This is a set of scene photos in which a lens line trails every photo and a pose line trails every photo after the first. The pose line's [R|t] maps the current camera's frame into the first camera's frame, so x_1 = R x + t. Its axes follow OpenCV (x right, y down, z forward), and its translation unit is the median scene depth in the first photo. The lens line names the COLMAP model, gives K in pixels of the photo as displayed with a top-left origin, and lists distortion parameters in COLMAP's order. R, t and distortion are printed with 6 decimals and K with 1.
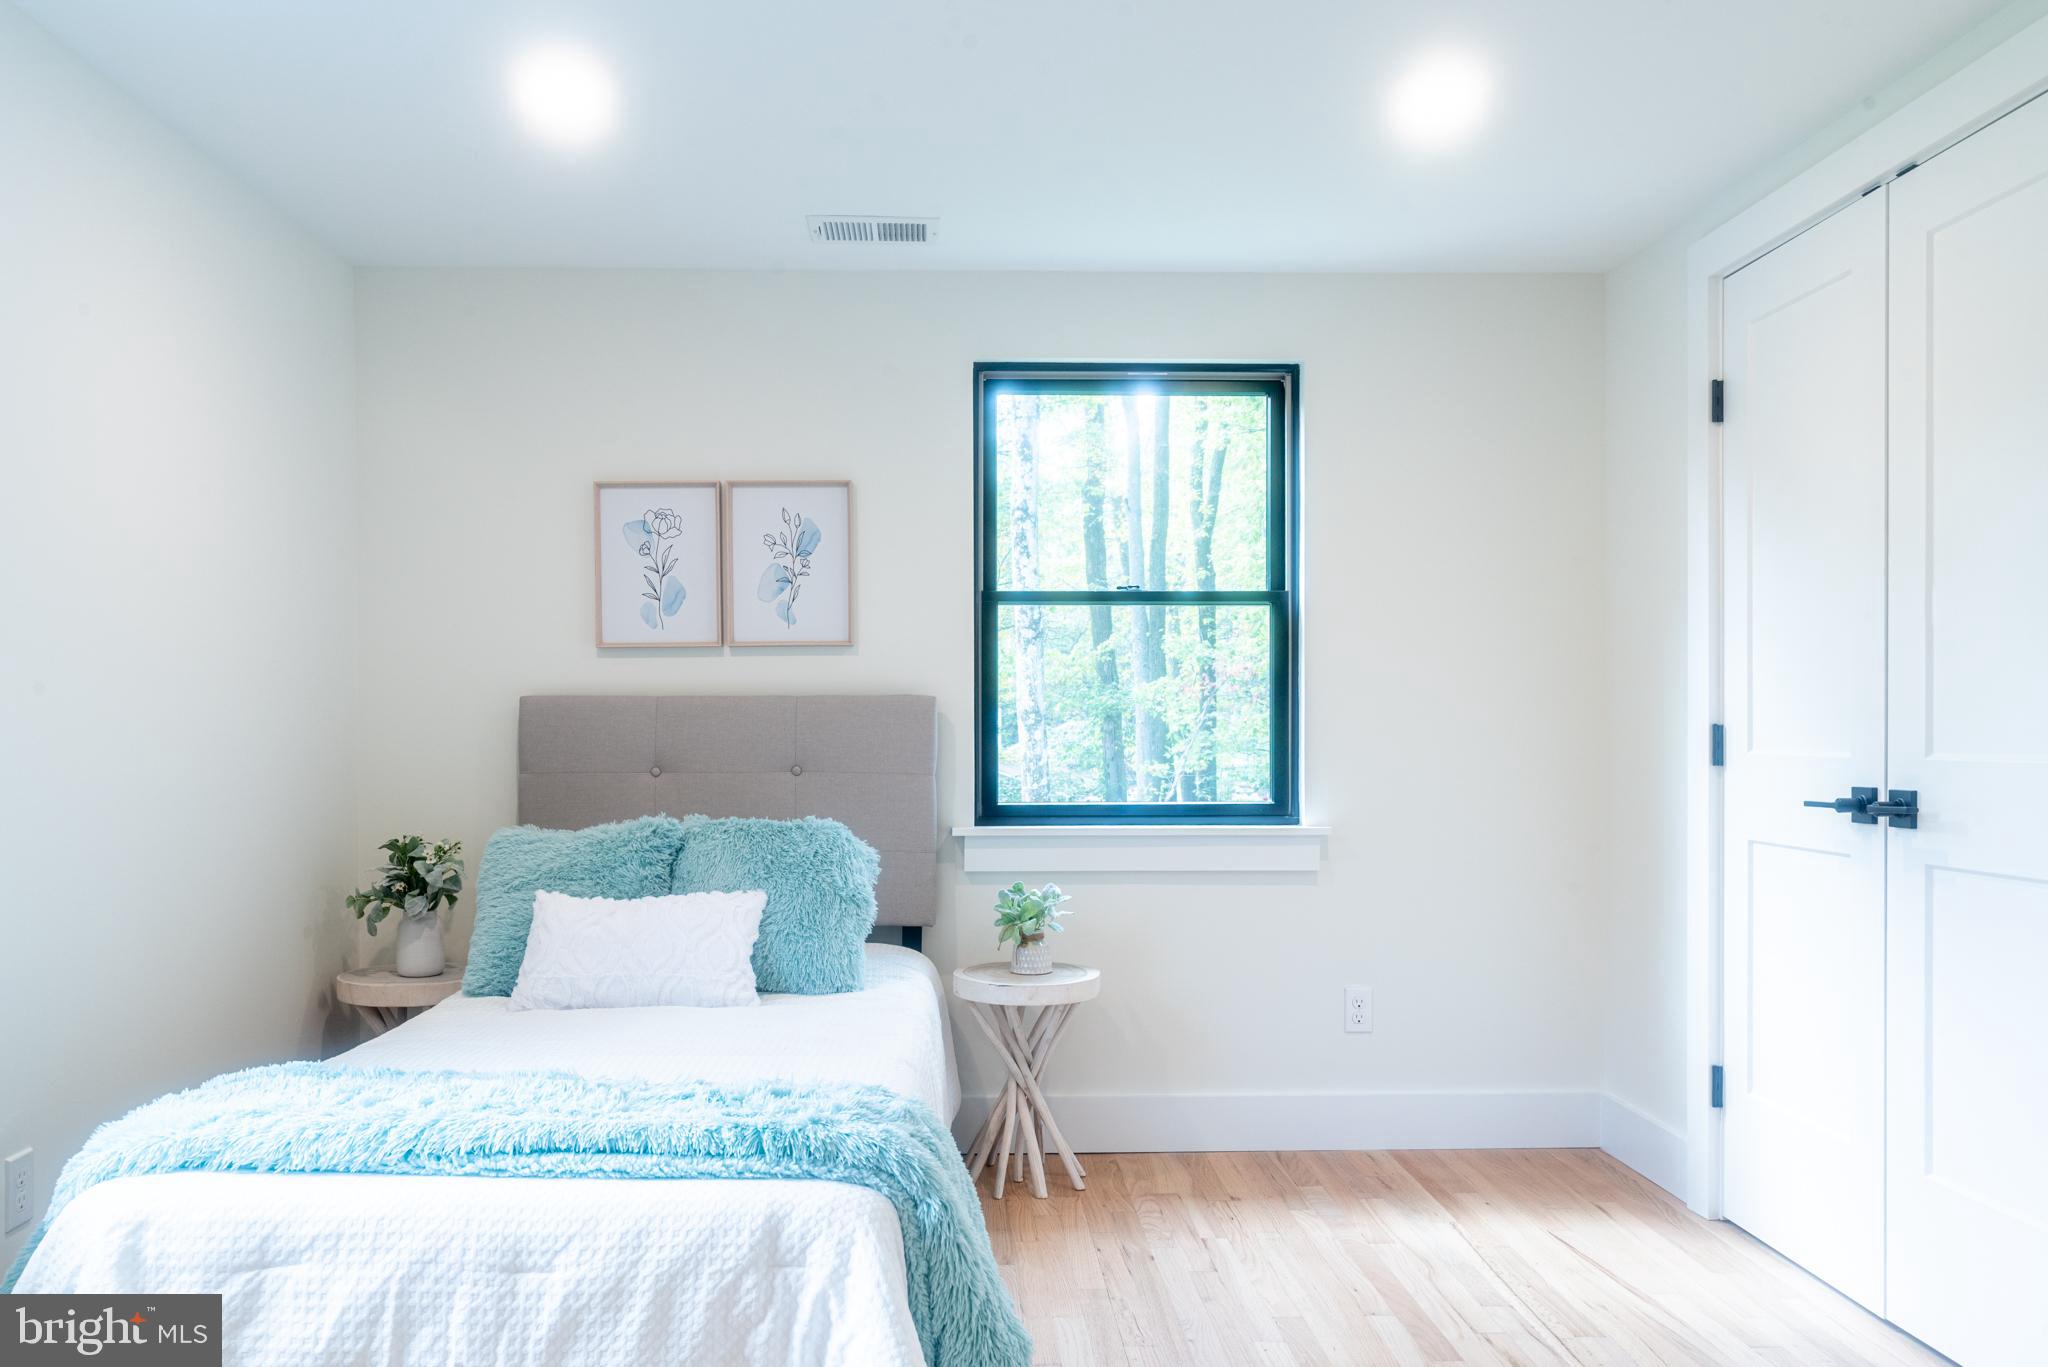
lens RADIAL K [[1683.2, 0, 1026.8], [0, 1683.2, 738.6], [0, 0, 1]] dist [0.004193, 0.007810]
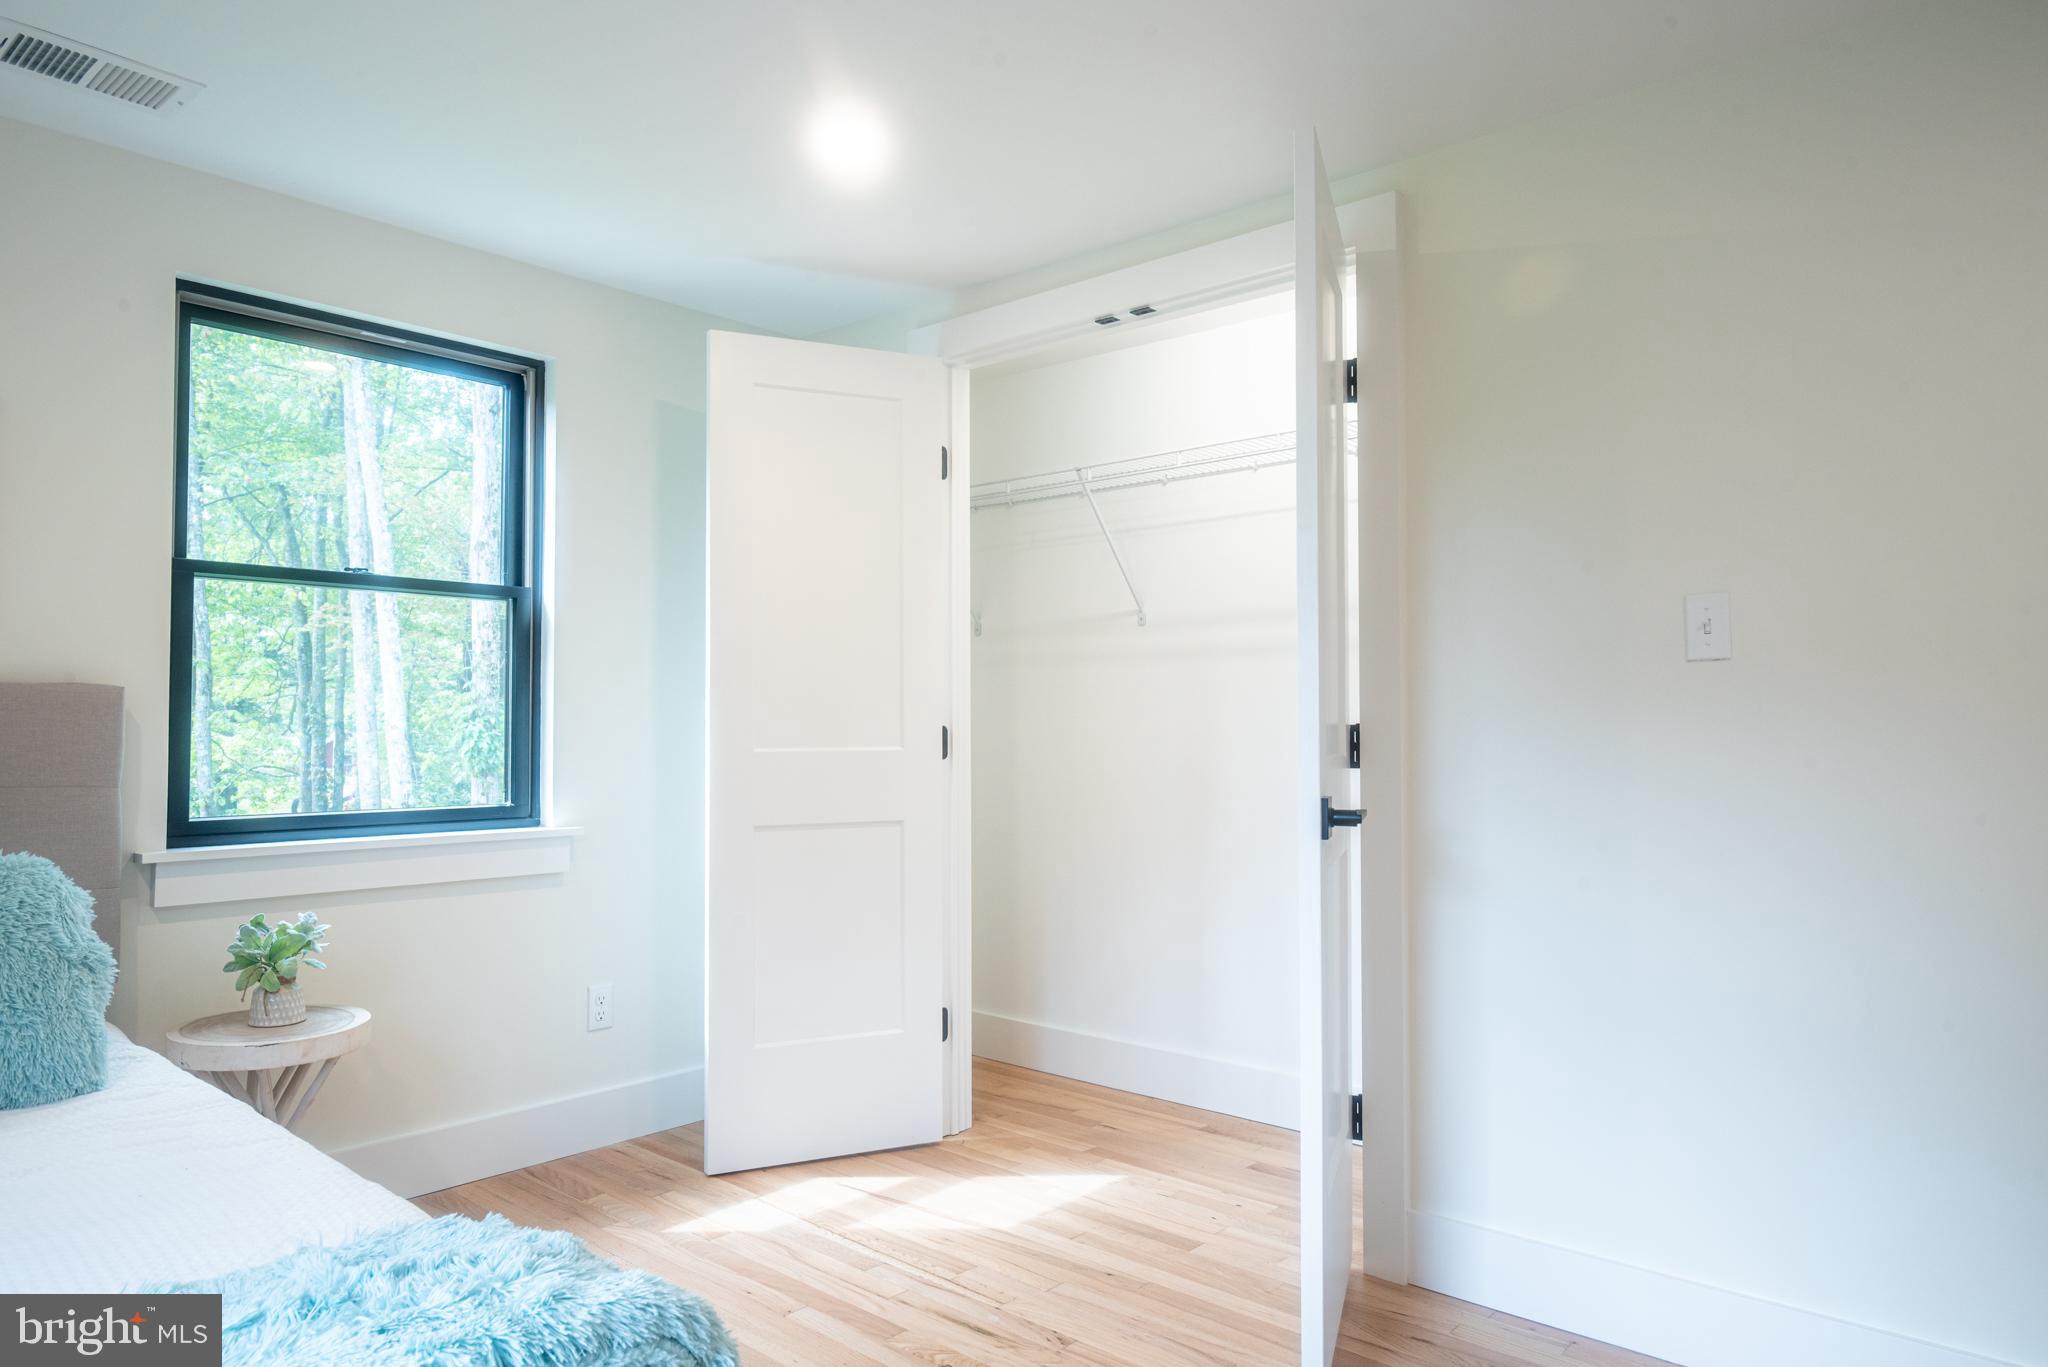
lens RADIAL K [[1332.2, 0, 1024.0], [0, 1332.2, 683.5], [0, 0, 1]] dist [-0.000527, -0.001934]
pose [[0.671610, 0.026097, 0.740445, -0.254004], [0.002188, 0.999305, -0.037205, -0.002807], [-0.740902, 0.026607, 0.671086, 0.300208]]
